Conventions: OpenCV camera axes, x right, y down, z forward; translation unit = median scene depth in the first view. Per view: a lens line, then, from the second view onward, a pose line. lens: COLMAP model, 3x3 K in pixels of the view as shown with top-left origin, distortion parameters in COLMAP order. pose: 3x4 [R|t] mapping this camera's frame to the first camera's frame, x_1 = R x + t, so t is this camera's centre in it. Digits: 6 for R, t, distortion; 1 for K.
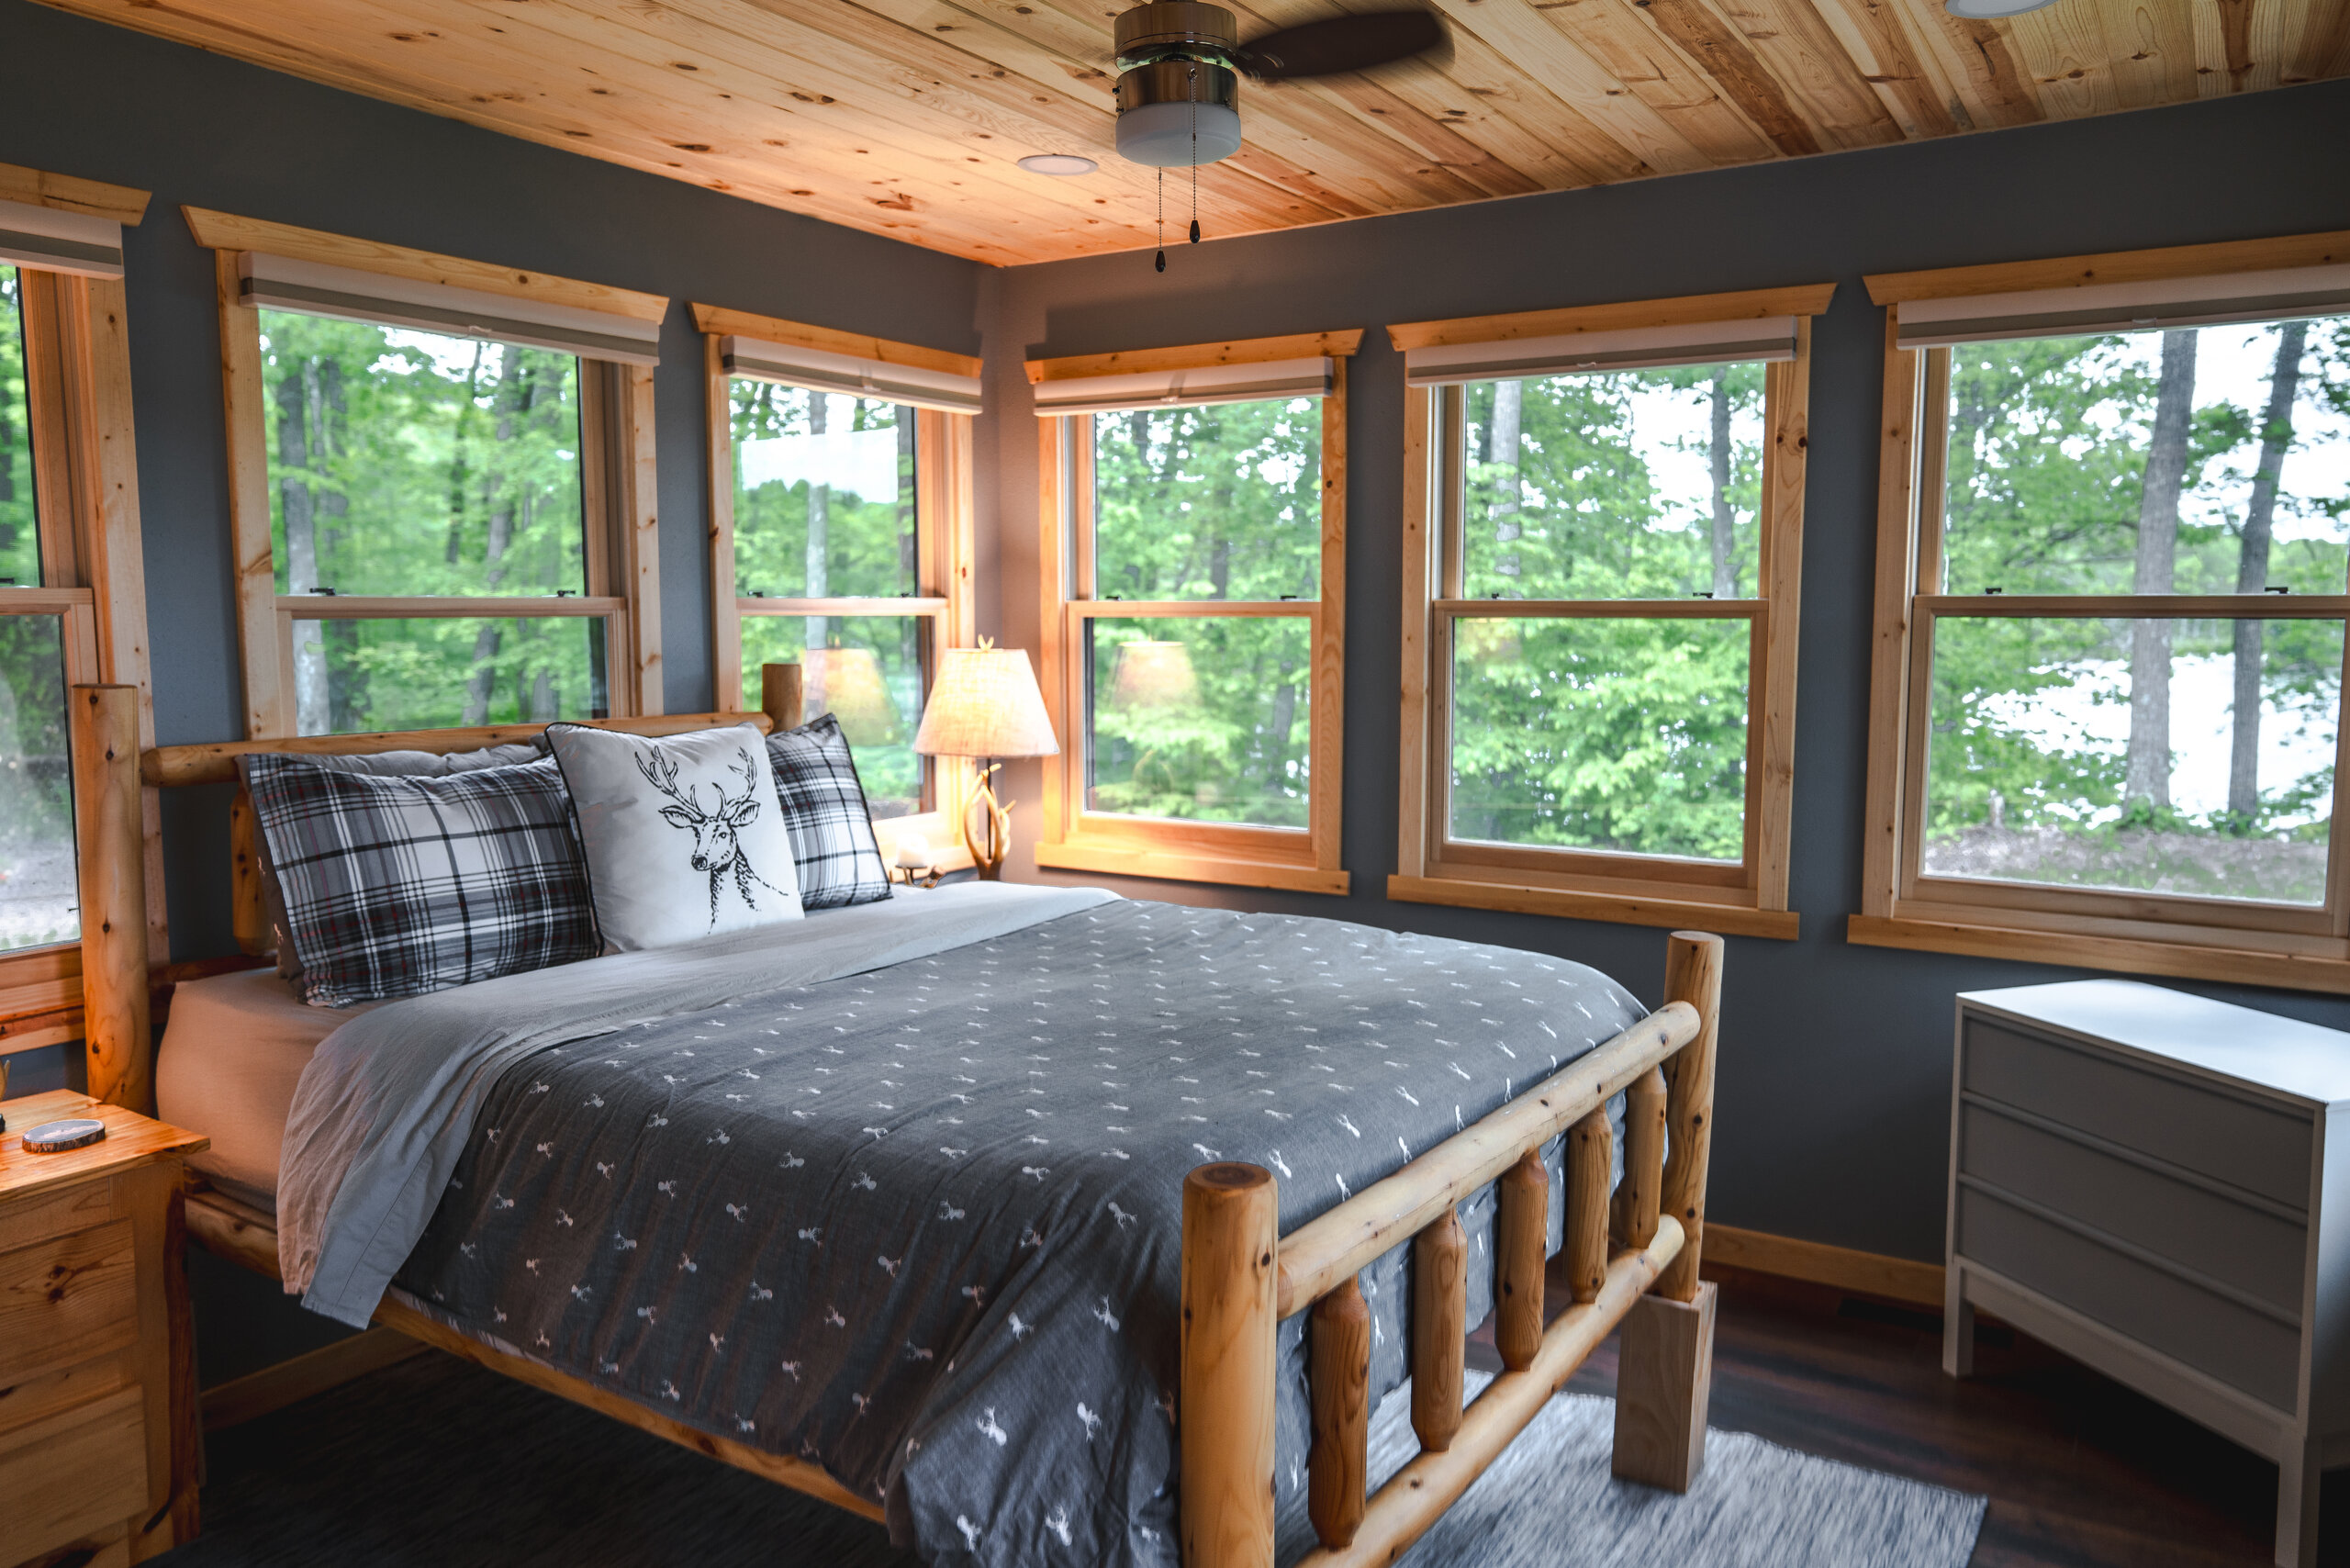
lens RADIAL K [[1654.6, 0, 1152.2], [0, 1654.6, 770.8], [0, 0, 1]] dist [-0.023570, 0.008241]
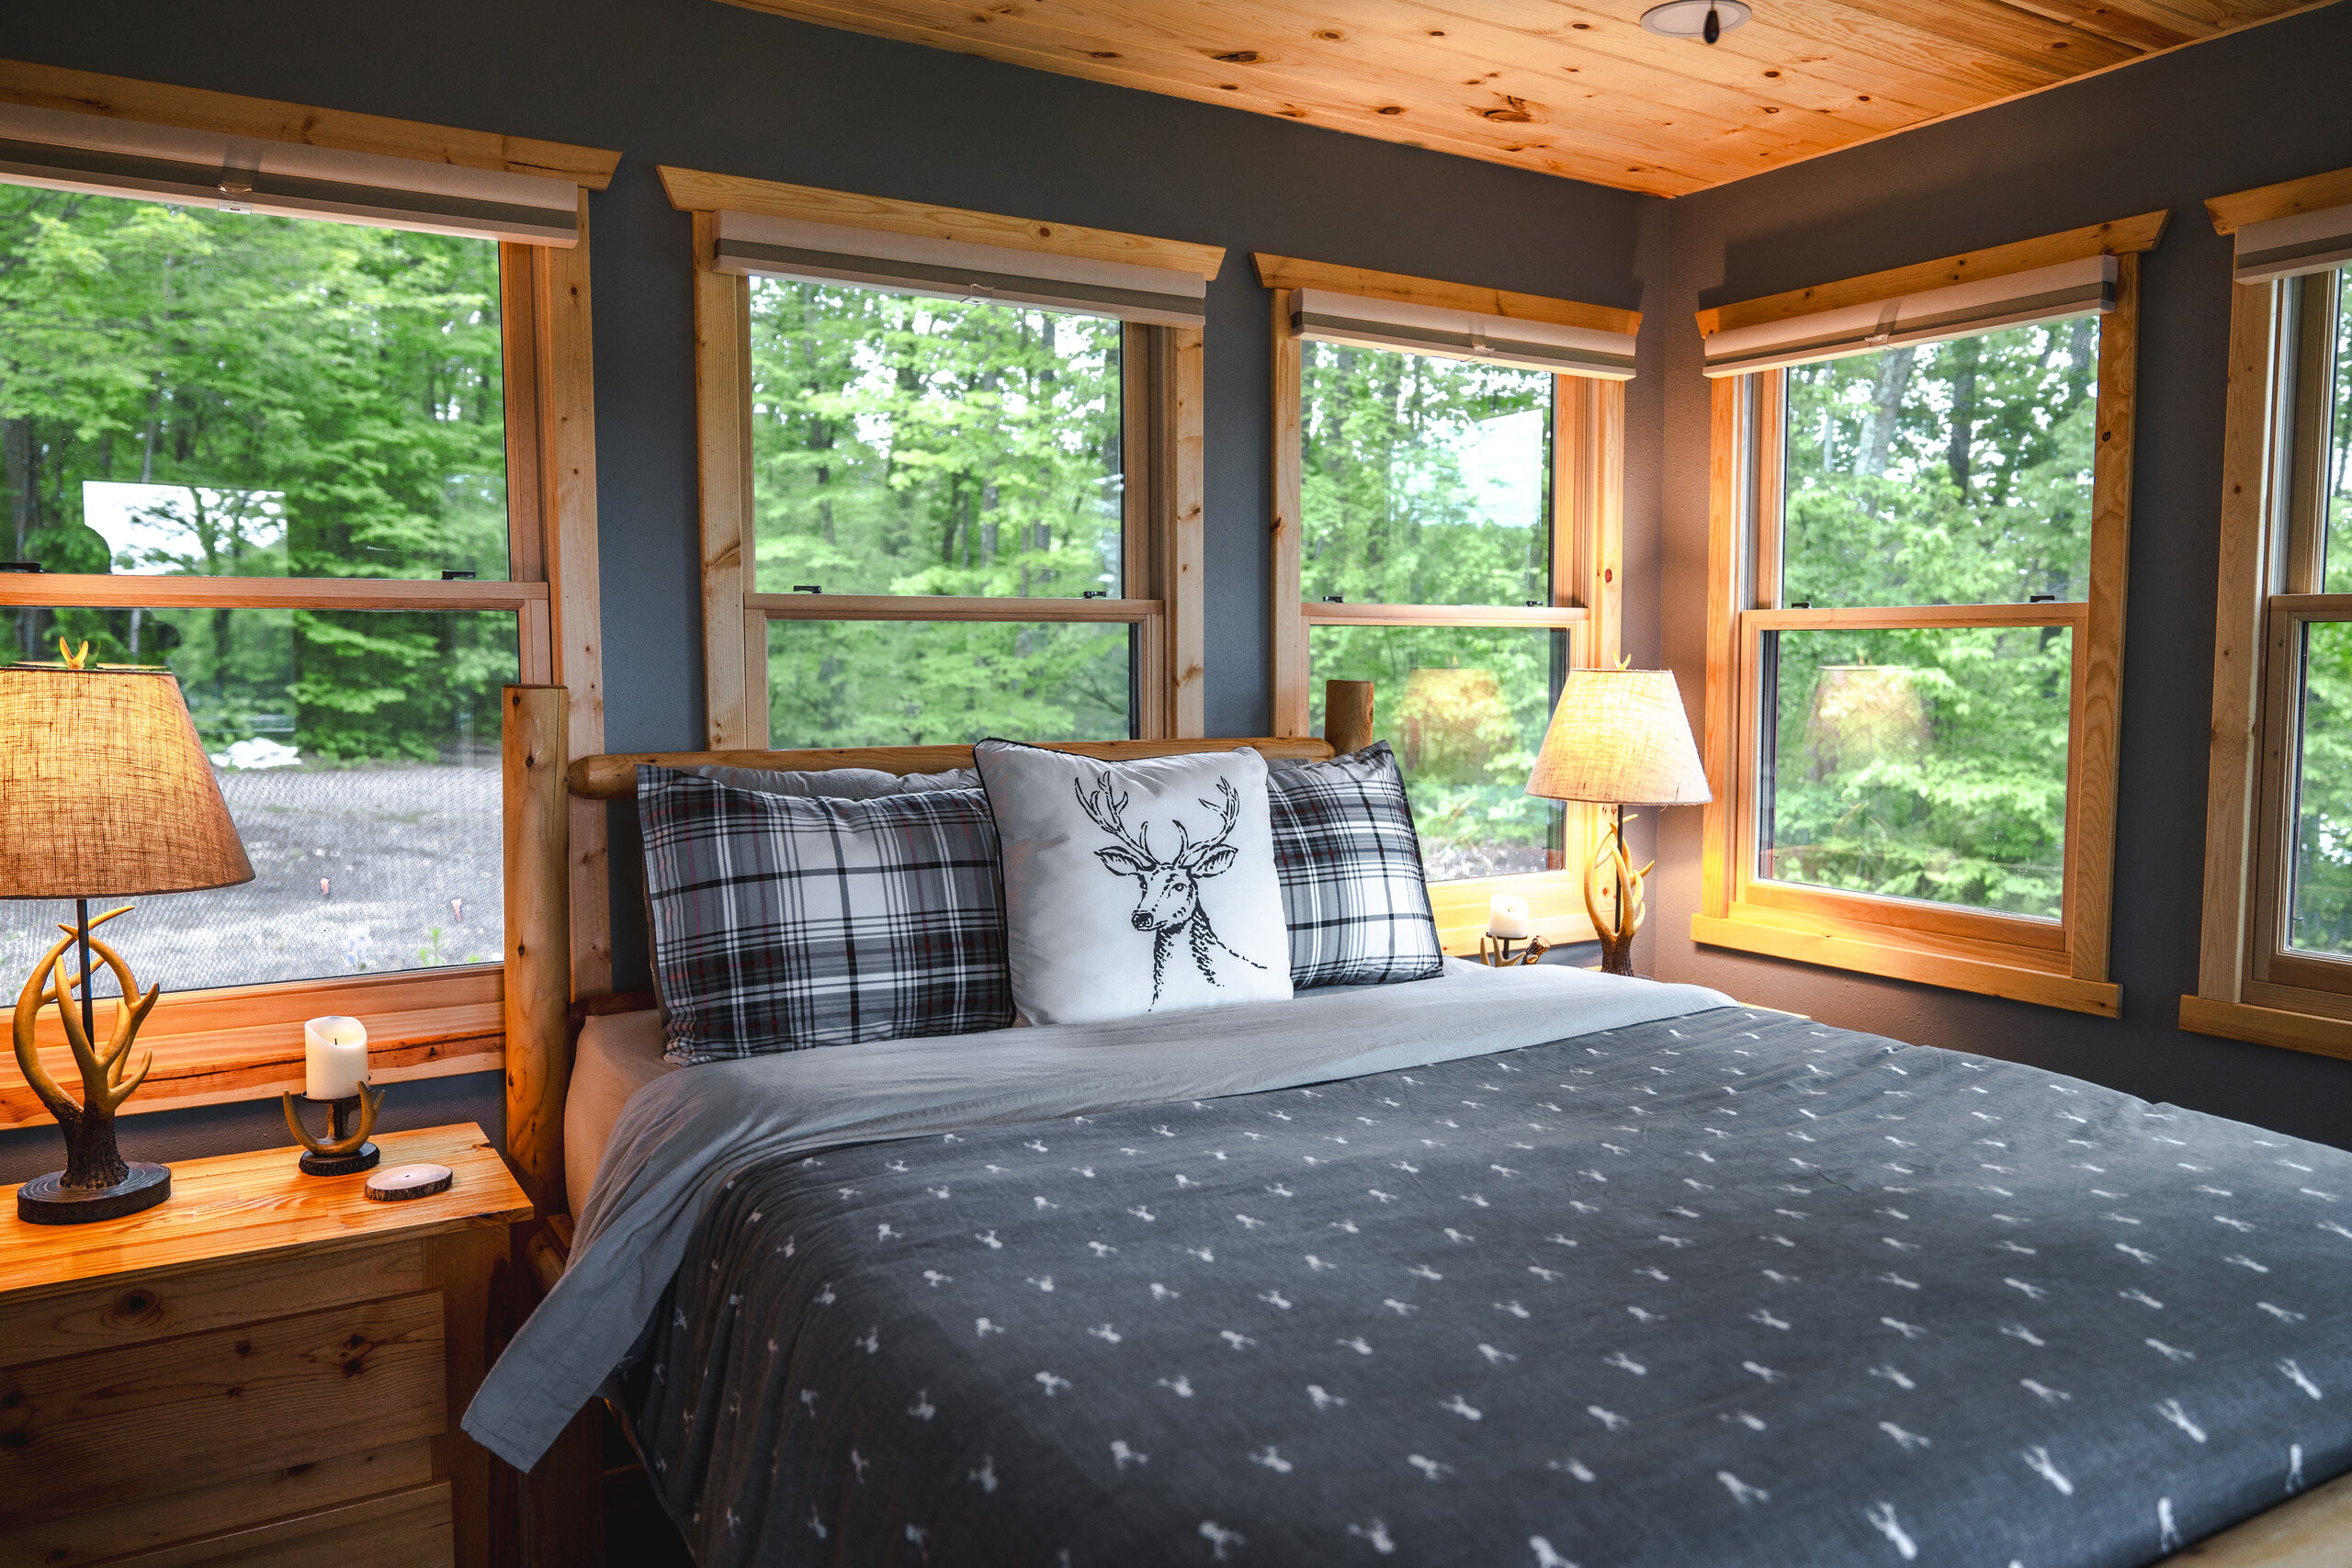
lens RADIAL K [[1667.3, 0, 1225.9], [0, 1667.3, 789.9], [0, 0, 1]] dist [-0.034450, 0.038533]
pose [[0.909778, 0.034038, -0.413698, 0.072509], [-0.040442, 0.999159, -0.006729, -0.002391], [0.413121, 0.022853, 0.910389, 0.234325]]
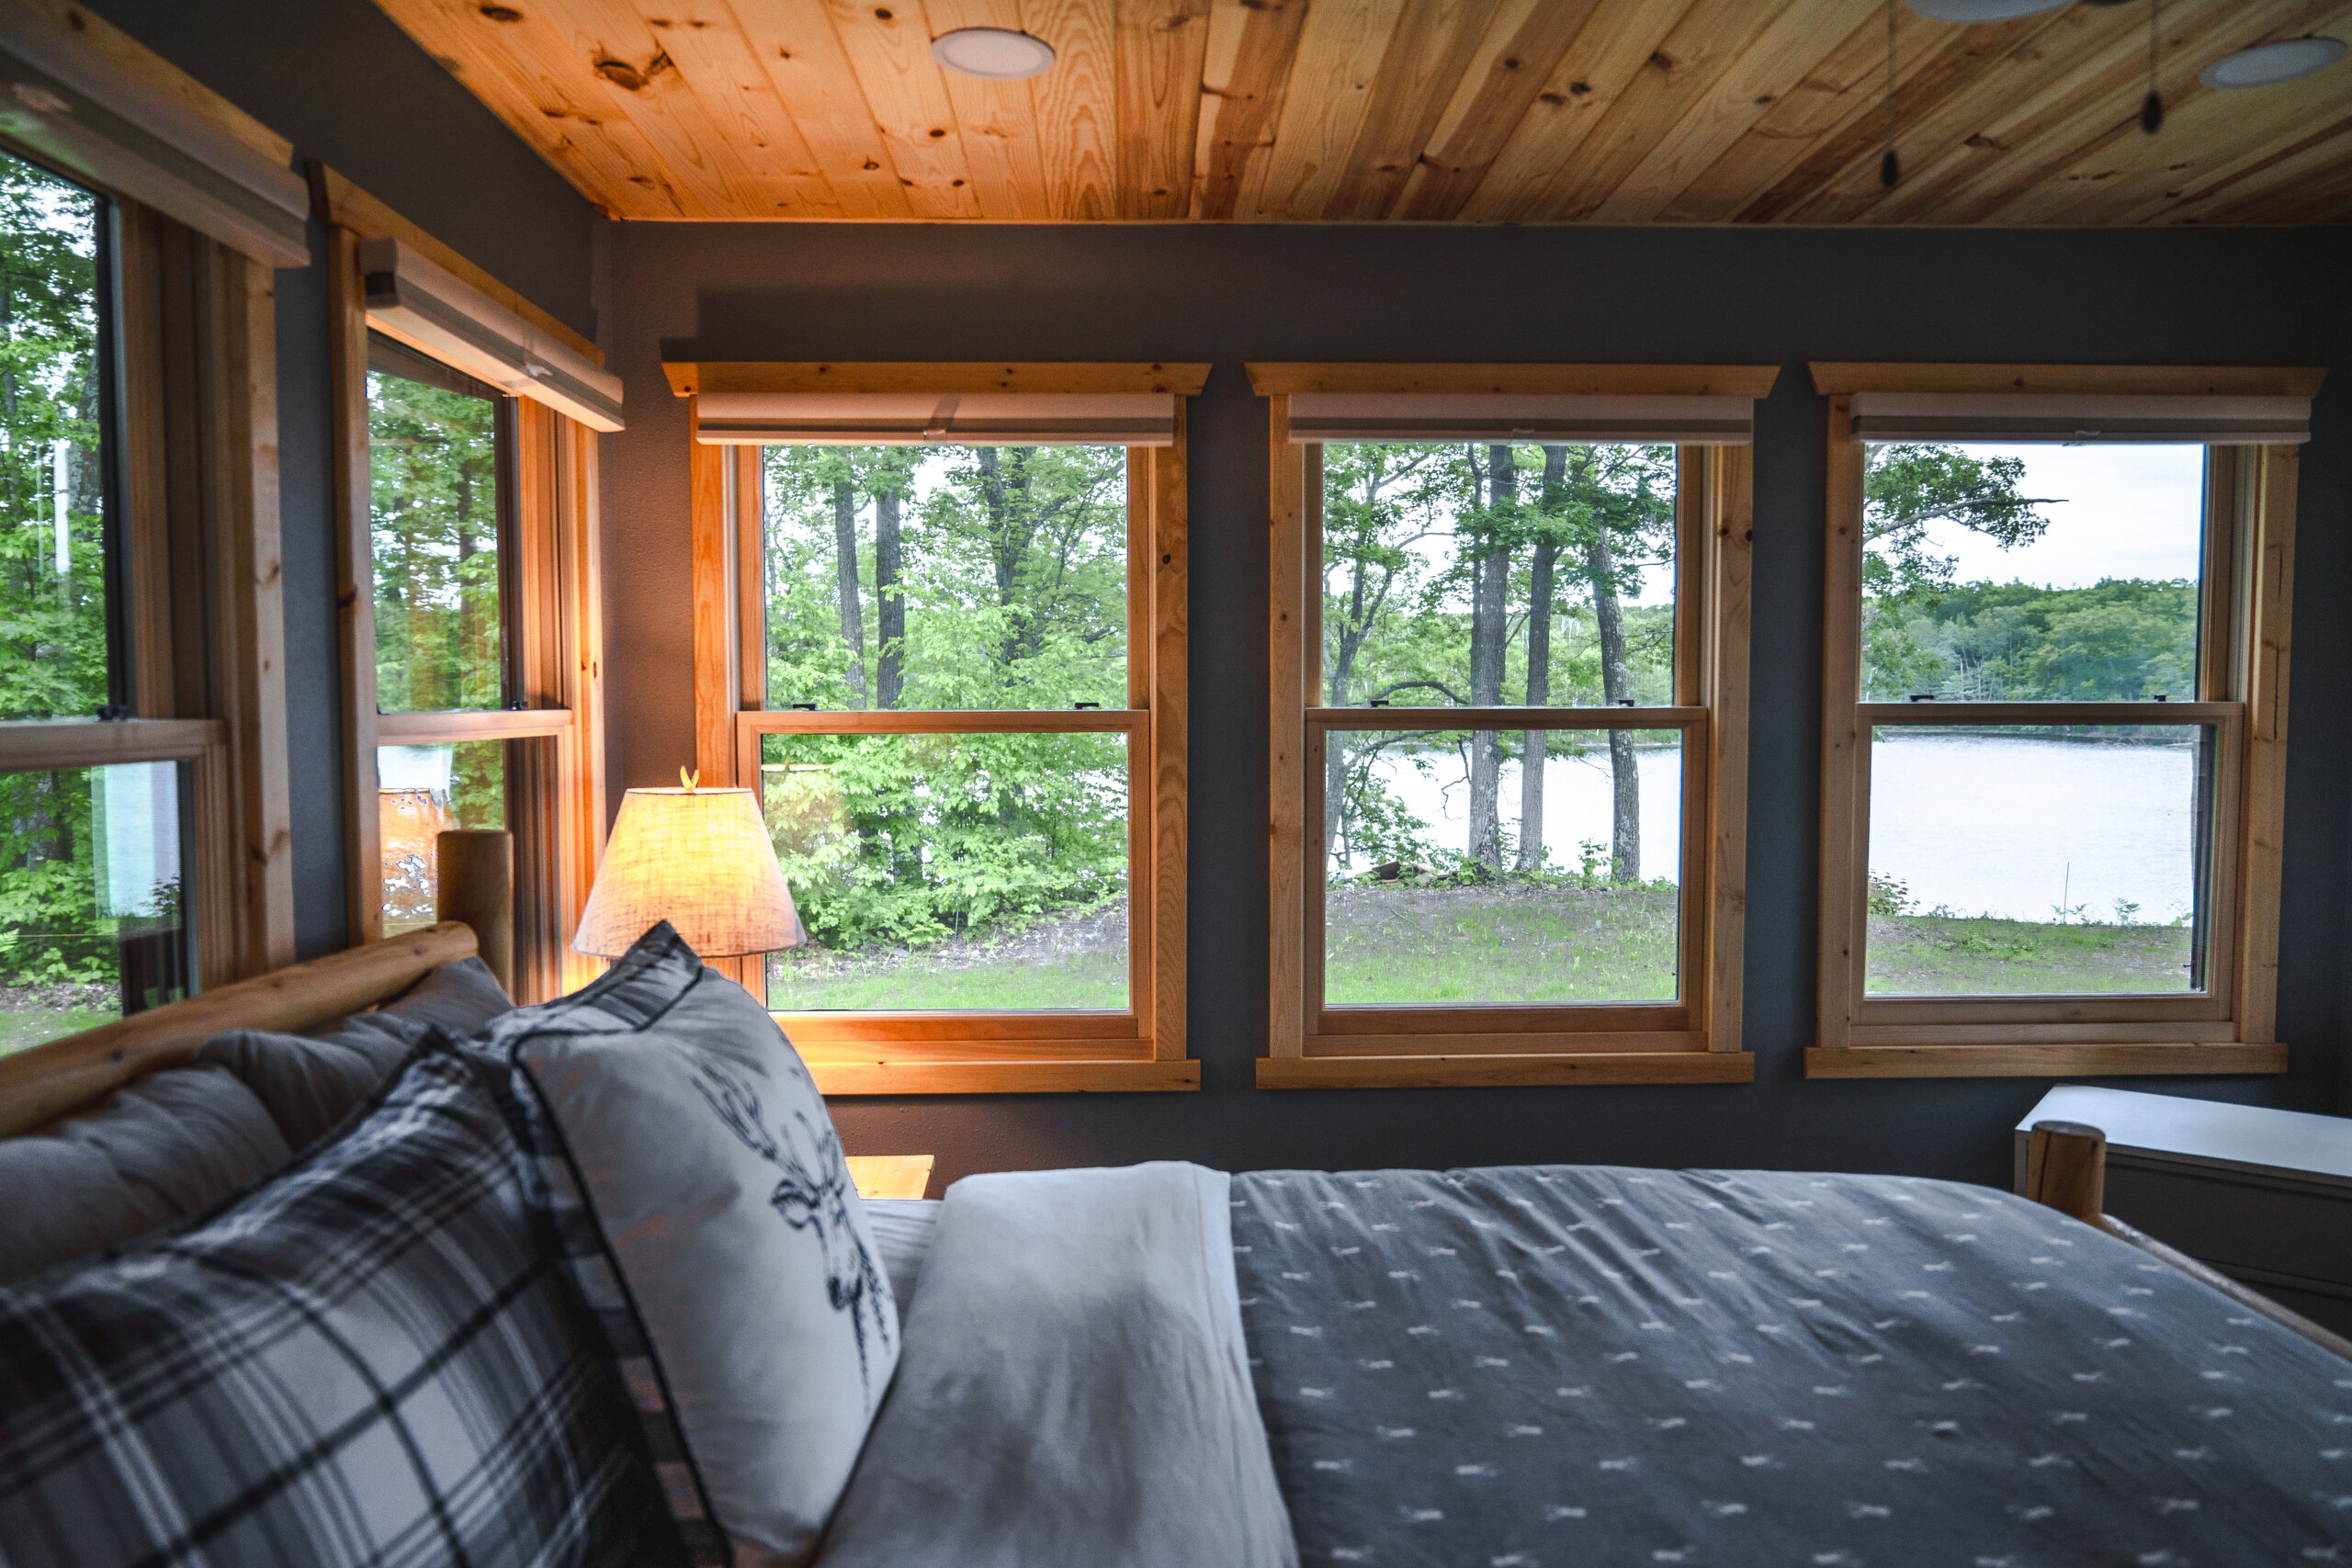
lens RADIAL K [[1583.4, 0, 1176.0], [0, 1583.4, 784.0], [0, 0, 1]] dist [-0.028085, 0.001450]
pose [[0.825115, -0.034191, 0.563929, -0.357878], [0.059185, 0.997906, -0.026094, -0.057770], [-0.561856, 0.054907, 0.825411, 0.460119]]
